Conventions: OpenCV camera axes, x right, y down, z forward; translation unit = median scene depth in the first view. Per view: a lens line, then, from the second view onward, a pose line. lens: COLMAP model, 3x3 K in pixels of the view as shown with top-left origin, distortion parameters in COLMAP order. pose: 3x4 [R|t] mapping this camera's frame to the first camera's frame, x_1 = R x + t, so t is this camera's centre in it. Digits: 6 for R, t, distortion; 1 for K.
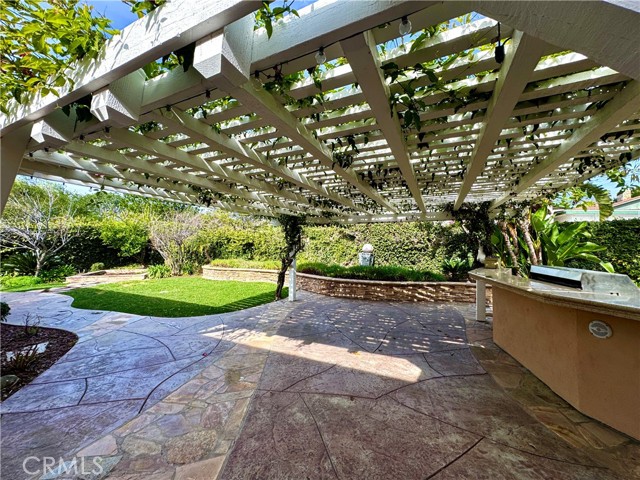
lens RADIAL K [[253.7, 0, 320.0], [0, 253.7, 240.0], [0, 0, 1]] dist [-0.000665, -0.000047]
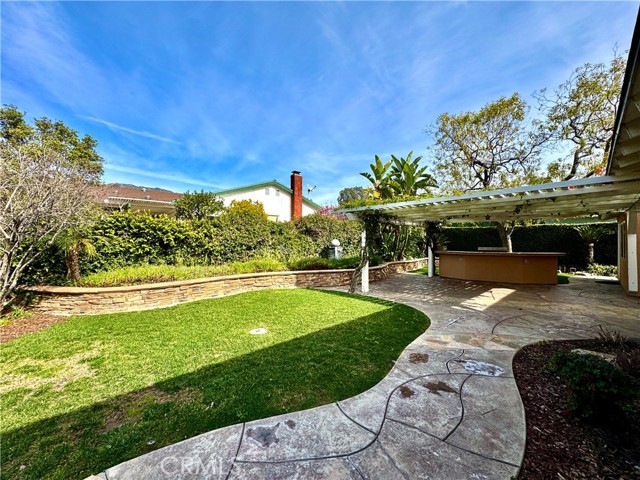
lens RADIAL K [[253.7, 0, 320.0], [0, 253.7, 240.0], [0, 0, 1]] dist [-0.000665, -0.000047]
pose [[0.352263, 0.011691, 0.935828, -1.367424], [-0.027663, 0.999615, -0.002075, 0.027447], [-0.935492, -0.025157, 0.352451, 0.924853]]
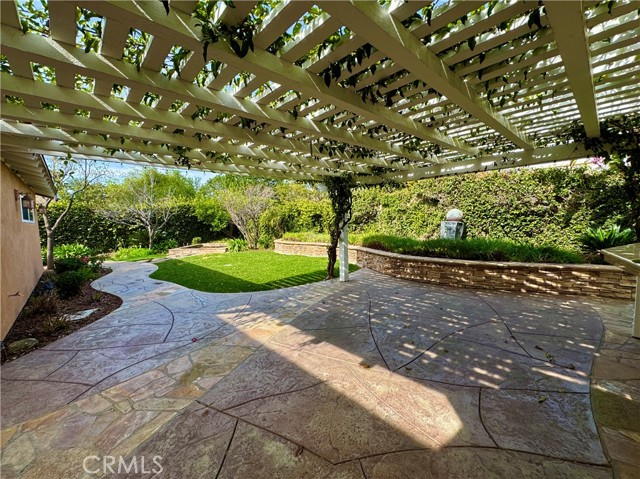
lens RADIAL K [[272.4, 0, 320.0], [0, 272.4, 239.5], [0, 0, 1]] dist [-0.003667, -0.000218]
pose [[0.927199, -0.002511, -0.374562, 0.172594], [0.040413, 0.994811, 0.093369, 0.019892], [0.372384, -0.101709, 0.922489, 0.186811]]
